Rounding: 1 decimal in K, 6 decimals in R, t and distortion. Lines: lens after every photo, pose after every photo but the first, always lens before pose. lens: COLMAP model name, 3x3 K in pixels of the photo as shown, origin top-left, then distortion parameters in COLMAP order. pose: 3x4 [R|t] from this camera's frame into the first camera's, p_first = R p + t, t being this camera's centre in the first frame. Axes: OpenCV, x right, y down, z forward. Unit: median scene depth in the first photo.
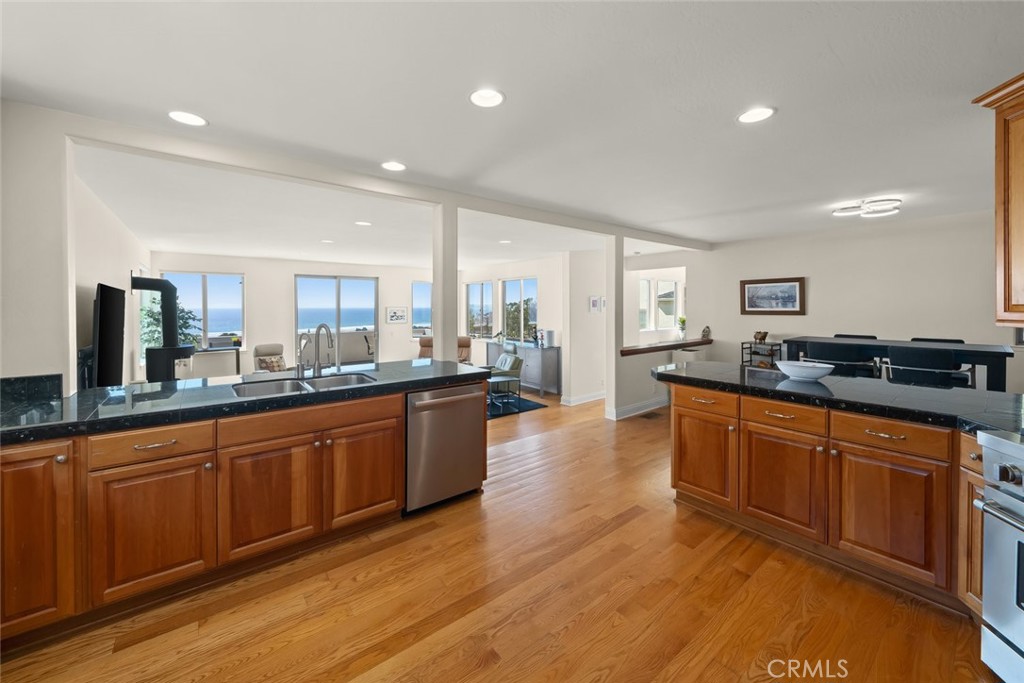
lens RADIAL K [[397.4, 0, 524.3], [0, 397.4, 309.5], [0, 0, 1]] dist [0.000664, -0.000144]
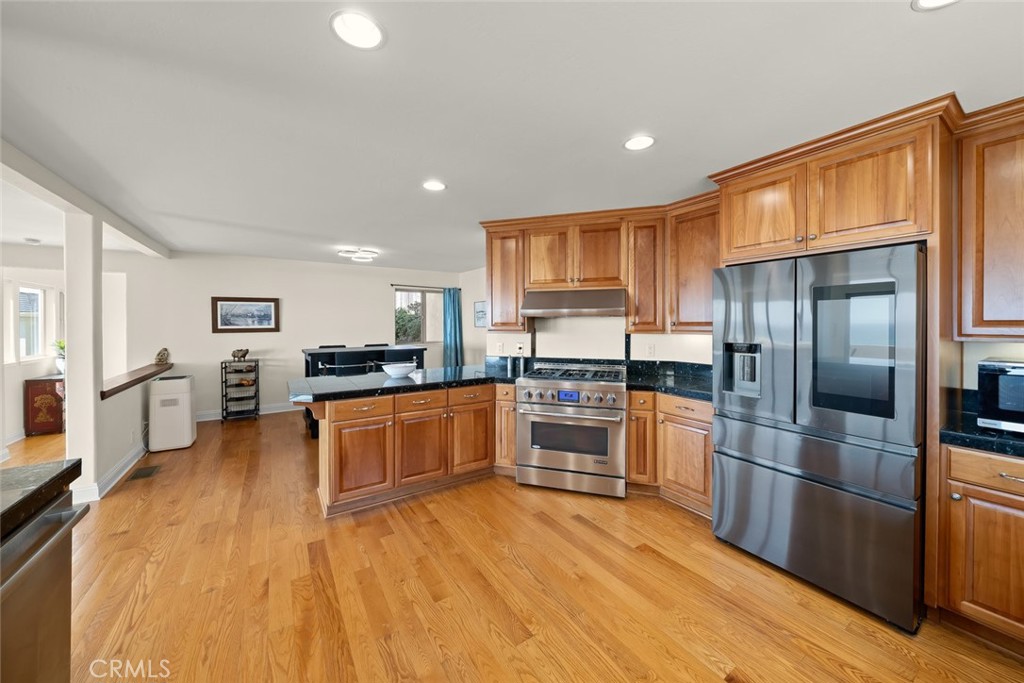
lens RADIAL K [[361.7, 0, 505.8], [0, 361.7, 326.3], [0, 0, 1]] dist [-0.001891, -0.000089]
pose [[0.122632, -0.011144, 0.992390, -0.331197], [0.011837, 0.999882, 0.009766, -0.005206], [-0.992382, 0.010549, 0.122749, 0.309774]]
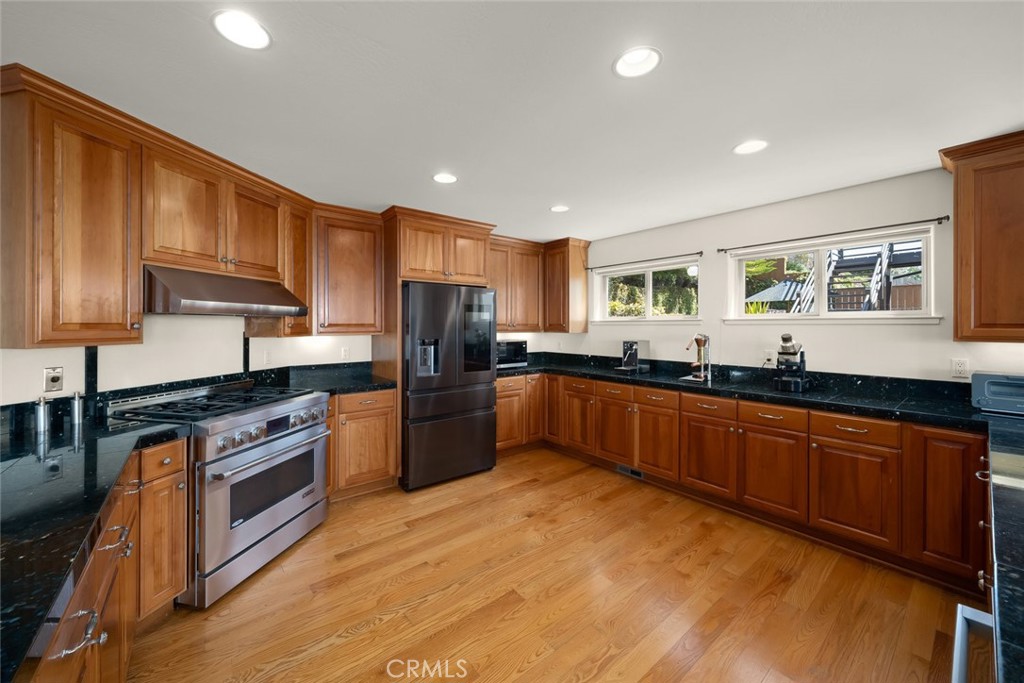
lens RADIAL K [[383.5, 0, 500.0], [0, 383.5, 324.1], [0, 0, 1]] dist [-0.002598, -0.000076]
pose [[-0.999508, -0.002291, 0.031272, 0.073859], [-0.002004, 0.999956, 0.009210, -0.009555], [-0.031292, 0.009143, -0.999468, 0.836370]]
